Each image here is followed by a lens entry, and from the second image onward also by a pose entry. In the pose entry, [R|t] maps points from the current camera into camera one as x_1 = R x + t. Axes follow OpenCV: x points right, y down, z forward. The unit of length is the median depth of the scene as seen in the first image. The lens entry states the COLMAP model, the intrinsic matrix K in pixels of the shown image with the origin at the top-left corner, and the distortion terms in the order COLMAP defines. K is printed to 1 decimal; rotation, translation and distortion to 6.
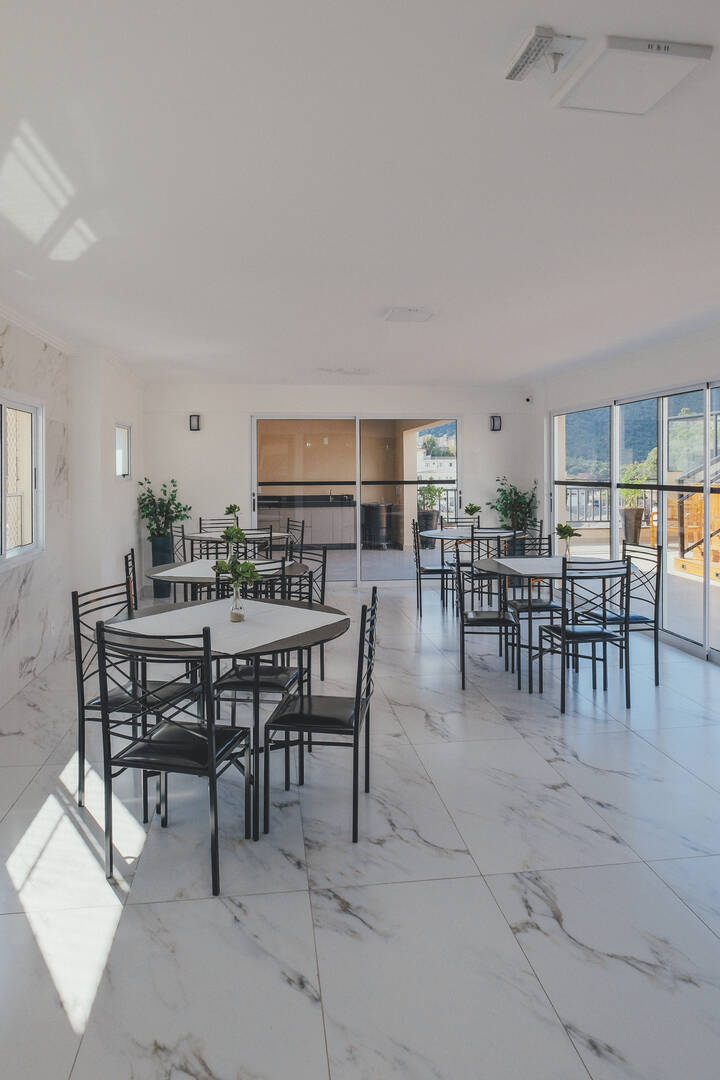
lens RADIAL K [[655.4, 0, 388.0], [0, 655.4, 480.0], [0, 0, 1]] dist [-0.001291, -0.005365]
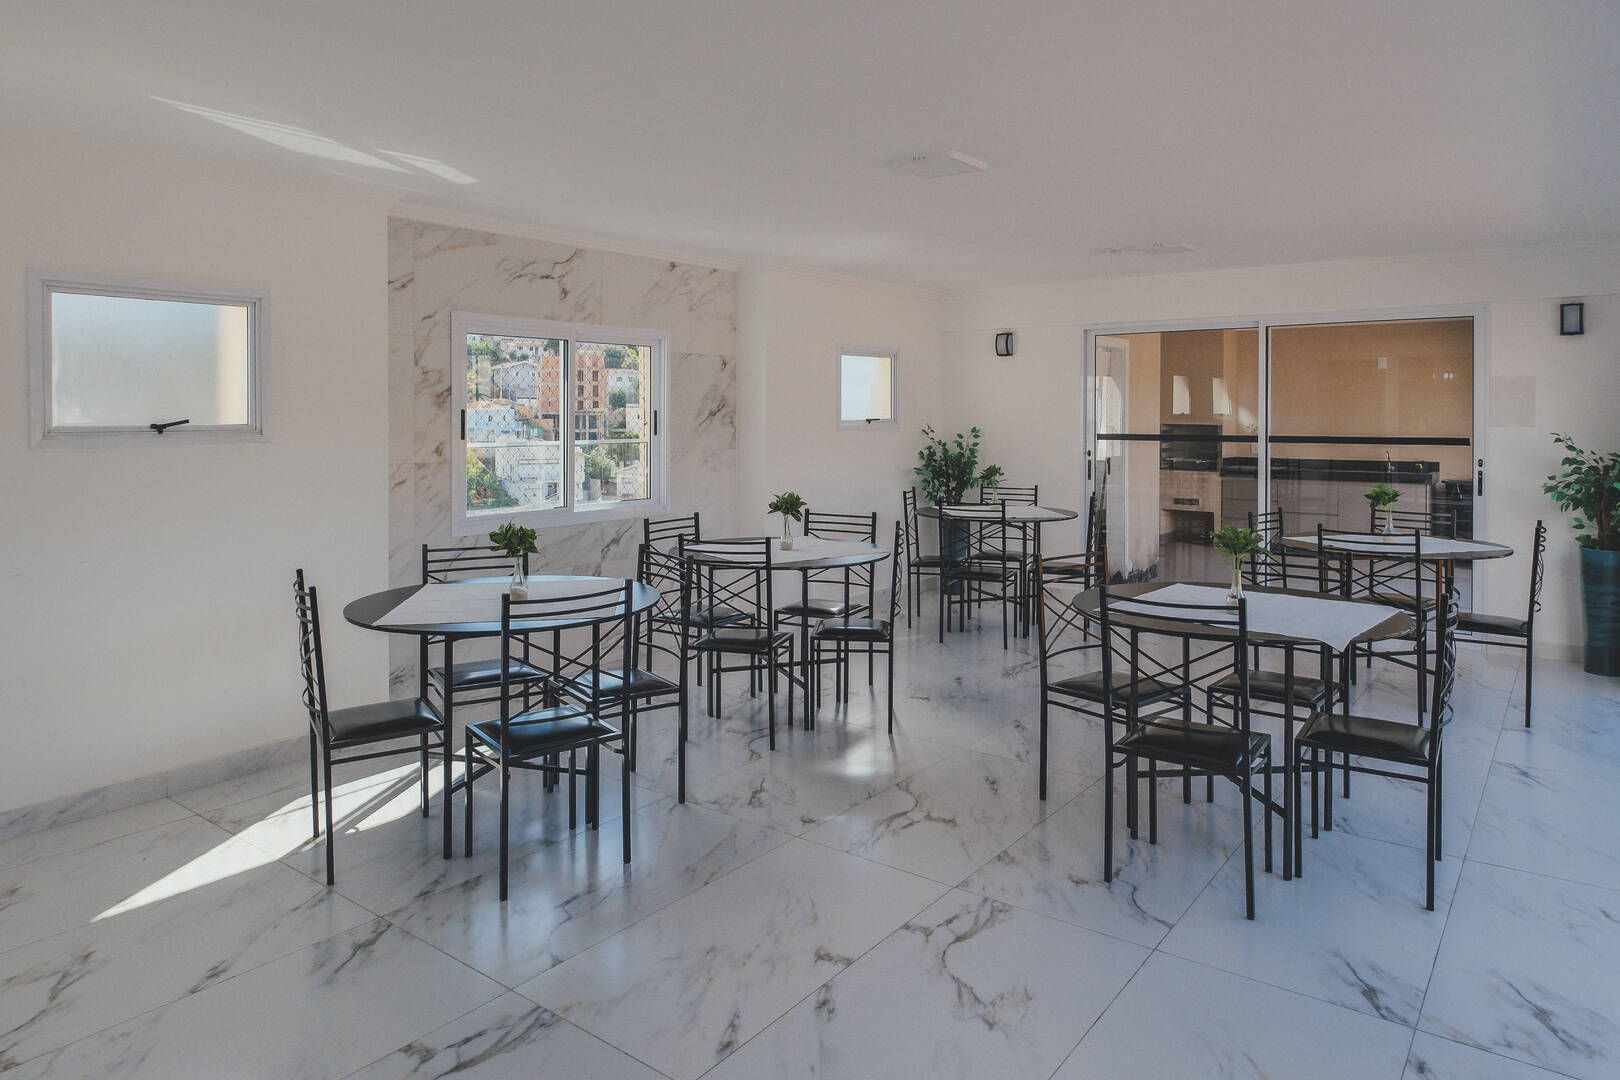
lens RADIAL K [[983.1, 0, 763.6], [0, 983.1, 433.4], [0, 0, 1]] dist [-0.001291, -0.005365]
pose [[0.722963, 0.019646, -0.690607, 0.385257], [-0.015821, 0.999804, 0.011880, -0.005647], [0.690705, 0.002337, 0.723133, 0.151246]]
